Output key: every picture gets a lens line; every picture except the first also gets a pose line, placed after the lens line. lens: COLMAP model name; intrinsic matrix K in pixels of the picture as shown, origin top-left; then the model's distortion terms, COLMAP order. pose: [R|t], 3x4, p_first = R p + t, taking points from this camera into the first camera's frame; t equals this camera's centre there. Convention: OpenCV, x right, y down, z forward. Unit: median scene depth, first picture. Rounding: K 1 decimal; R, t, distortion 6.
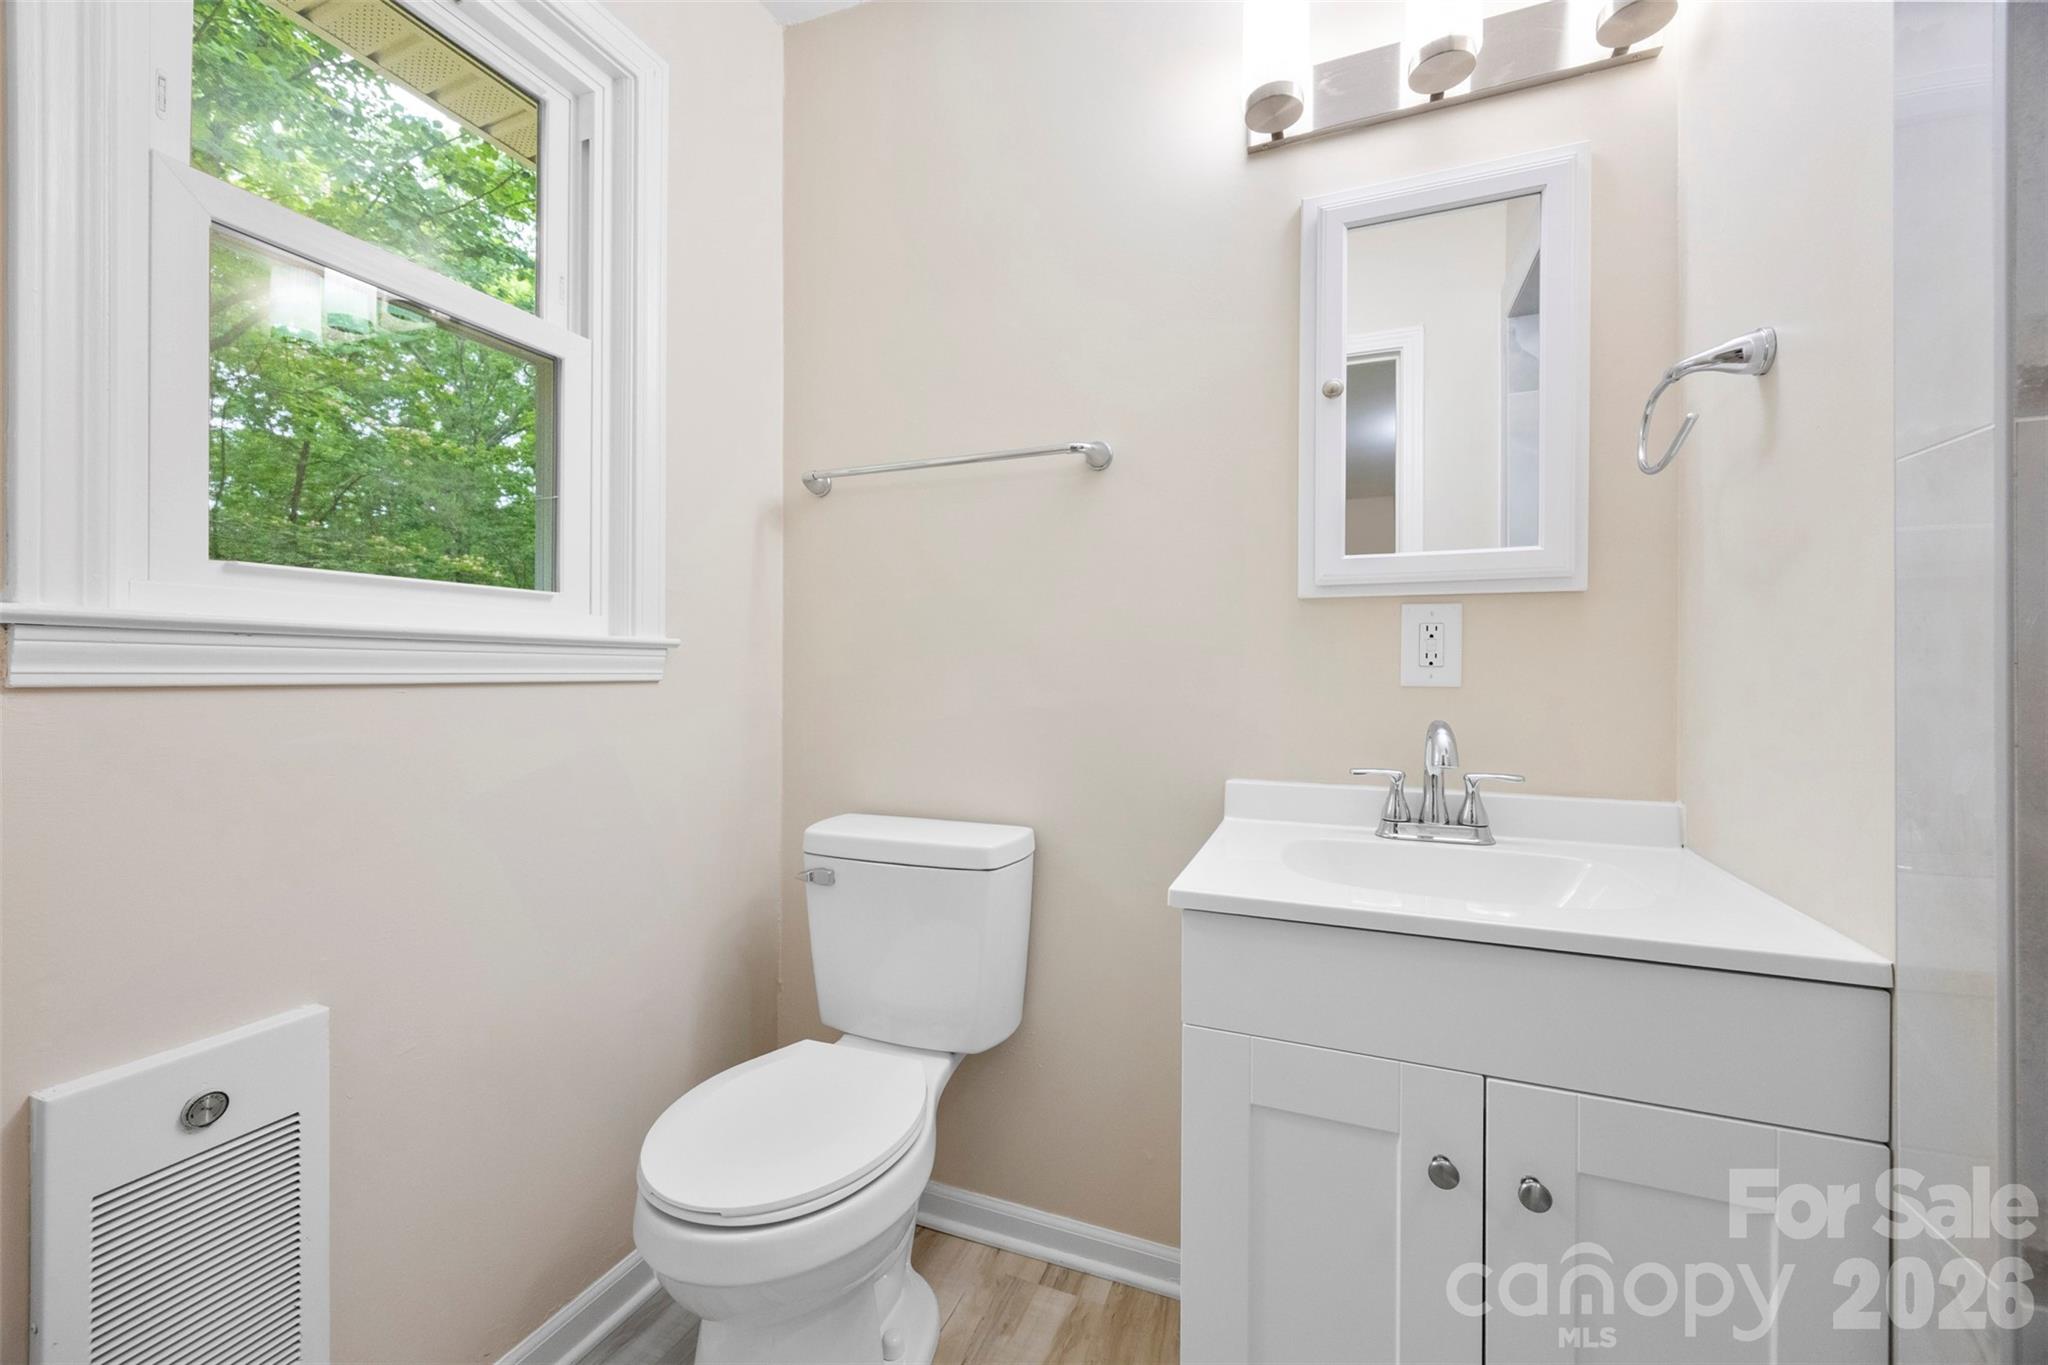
lens RADIAL K [[794.6, 0, 1036.6], [0, 794.6, 671.7], [0, 0, 1]] dist [-0.001460, -0.000142]
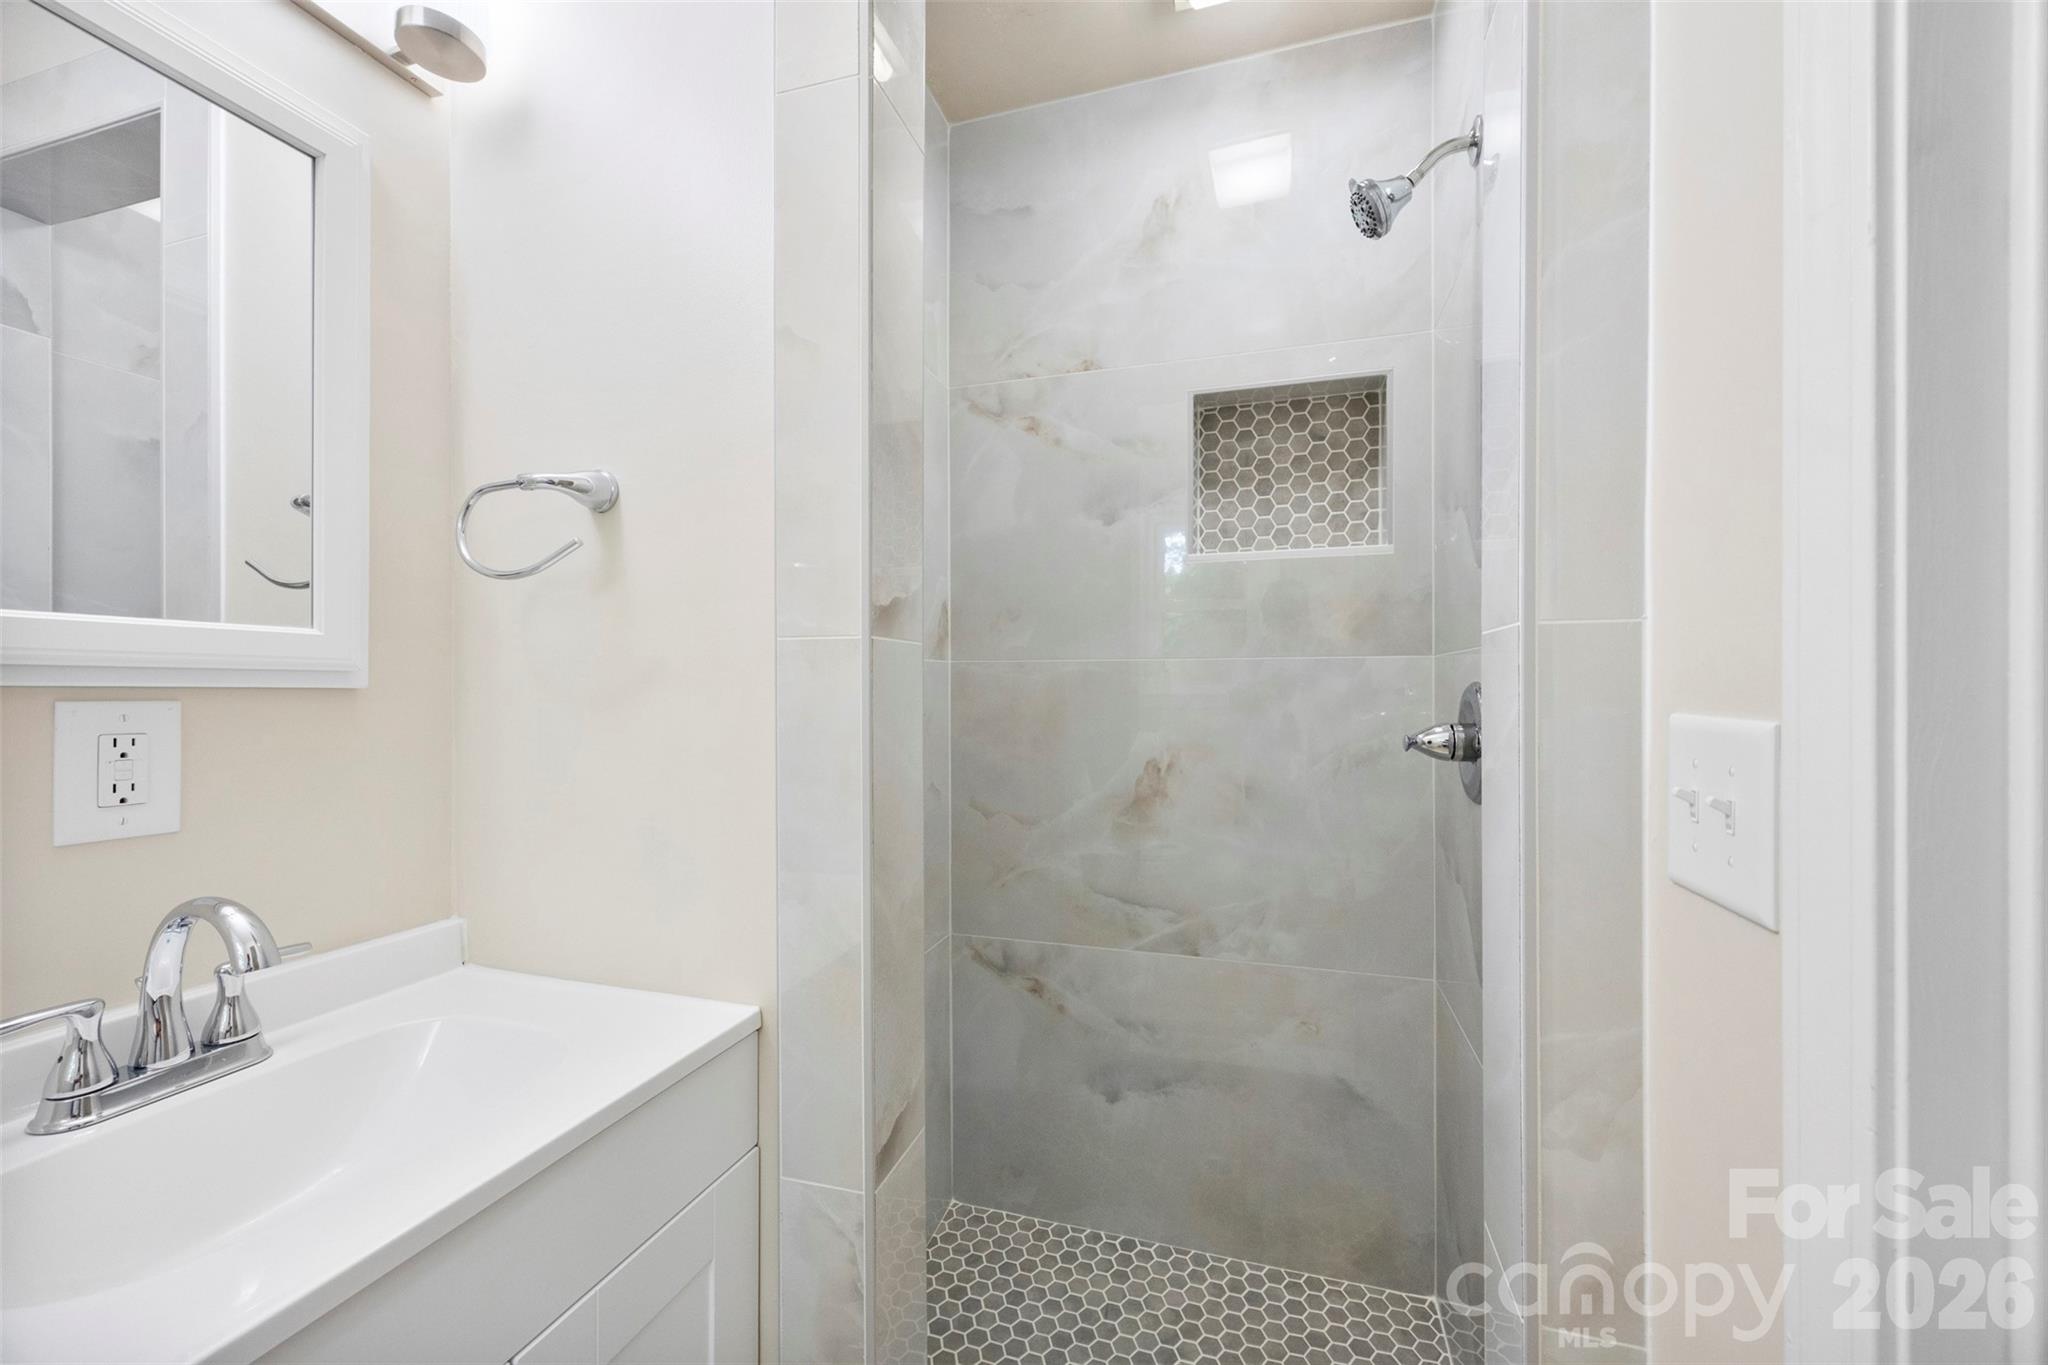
lens RADIAL K [[806.7, 0, 1026.7], [0, 806.7, 690.0], [0, 0, 1]] dist [0.000213, 0.000141]
pose [[-0.086734, -0.005271, 0.996218, -0.183186], [-0.001201, 0.999986, 0.005187, -0.103797], [-0.996231, -0.000747, -0.086739, 0.388968]]
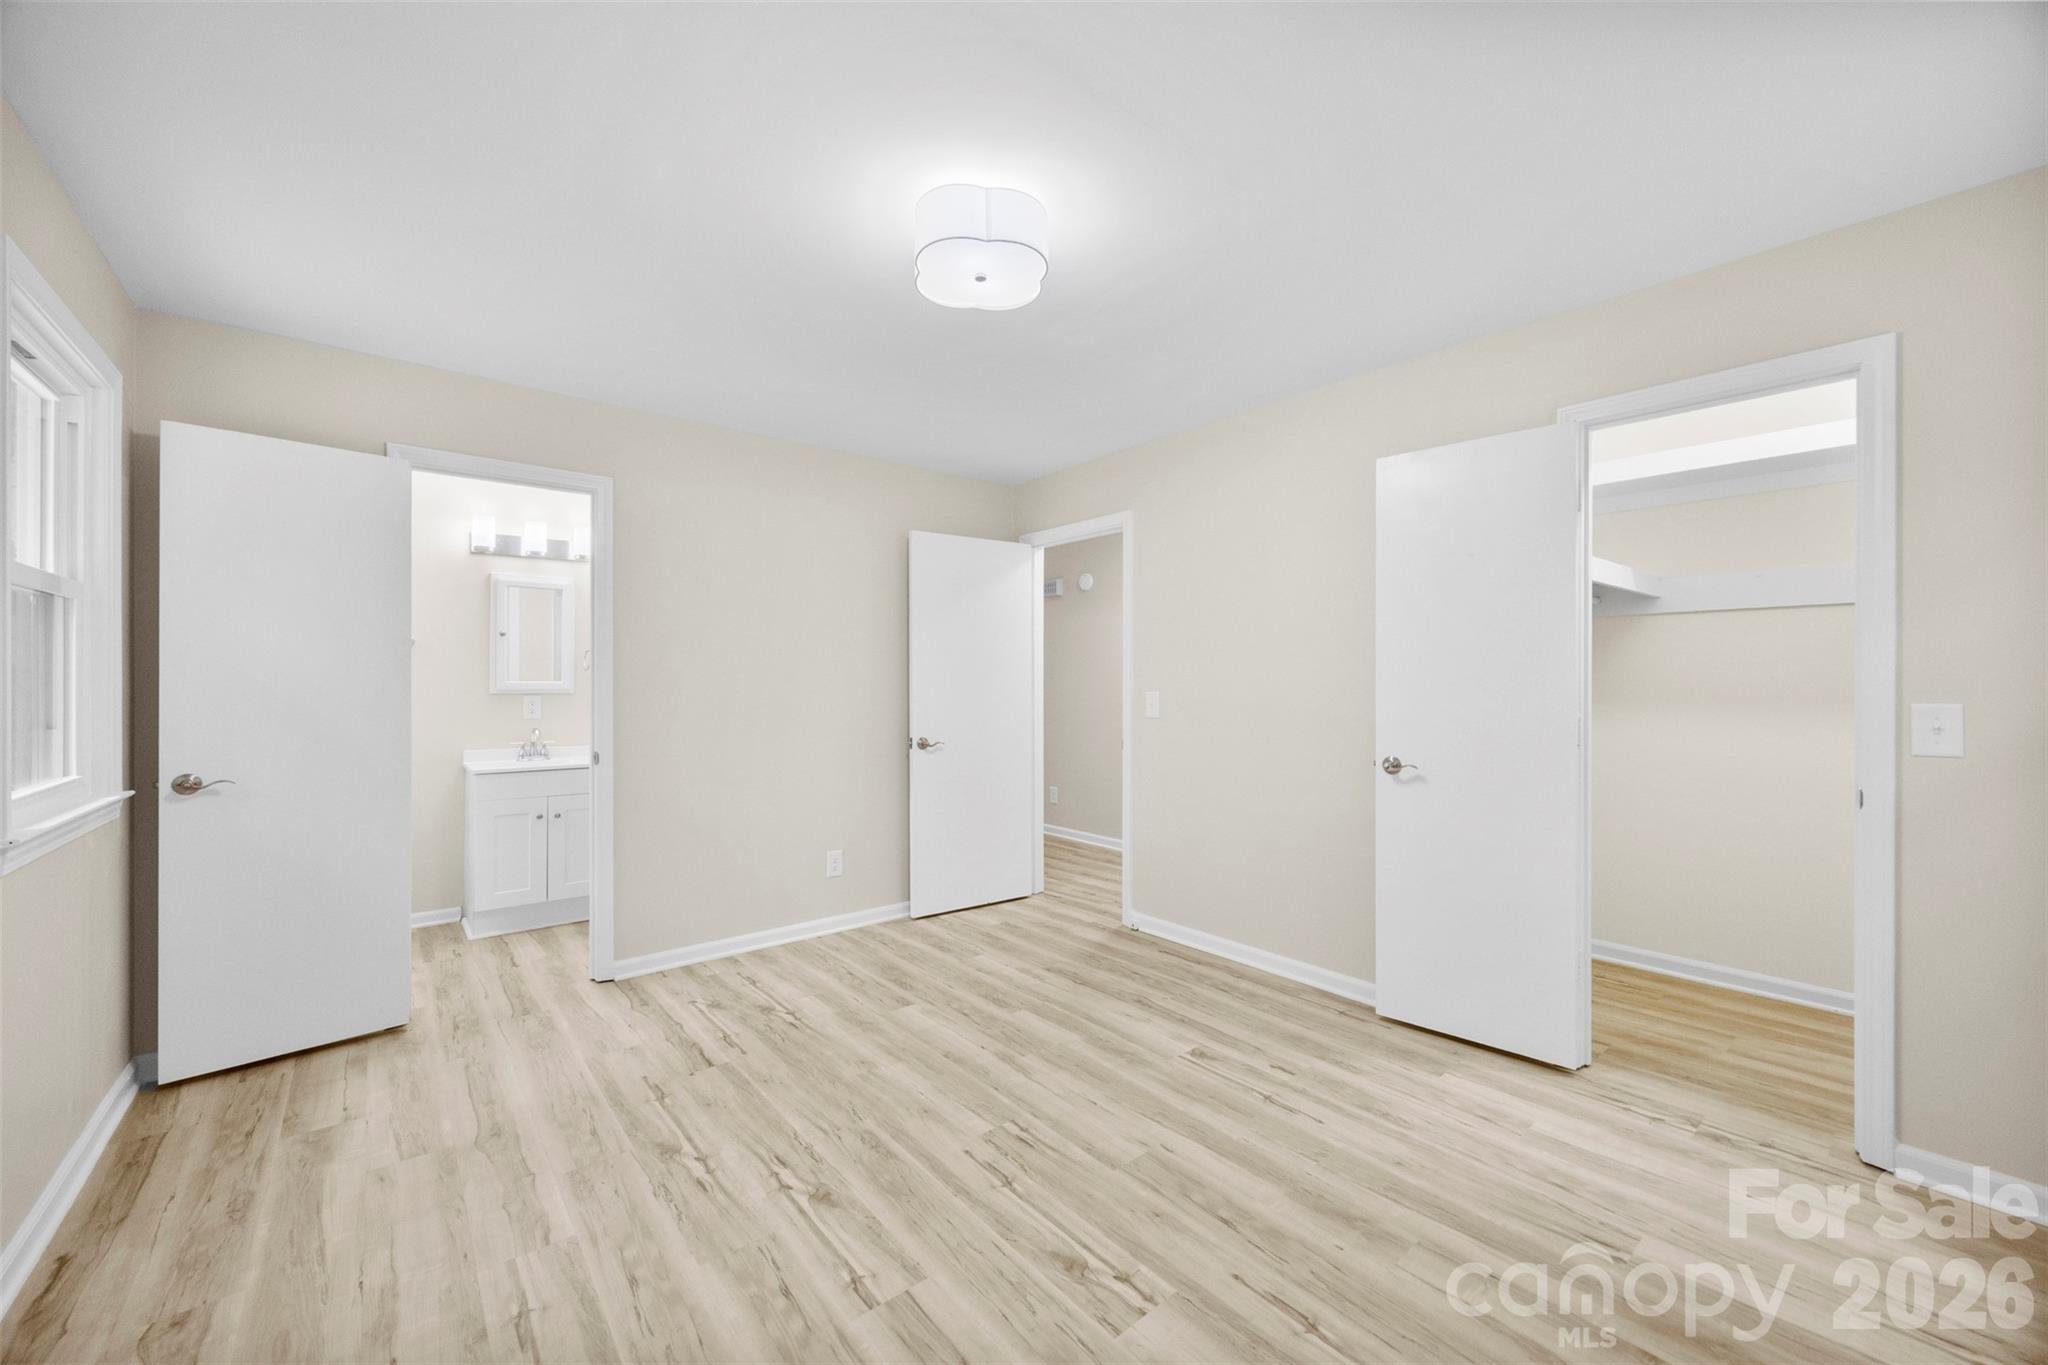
lens RADIAL K [[786.1, 0, 1027.9], [0, 786.1, 685.9], [0, 0, 1]] dist [0.001258, -0.000203]
pose [[0.487988, -0.005014, 0.872836, -1.634017], [0.001822, 0.999987, 0.004726, -0.154442], [-0.872848, -0.000716, 0.487991, -2.906634]]
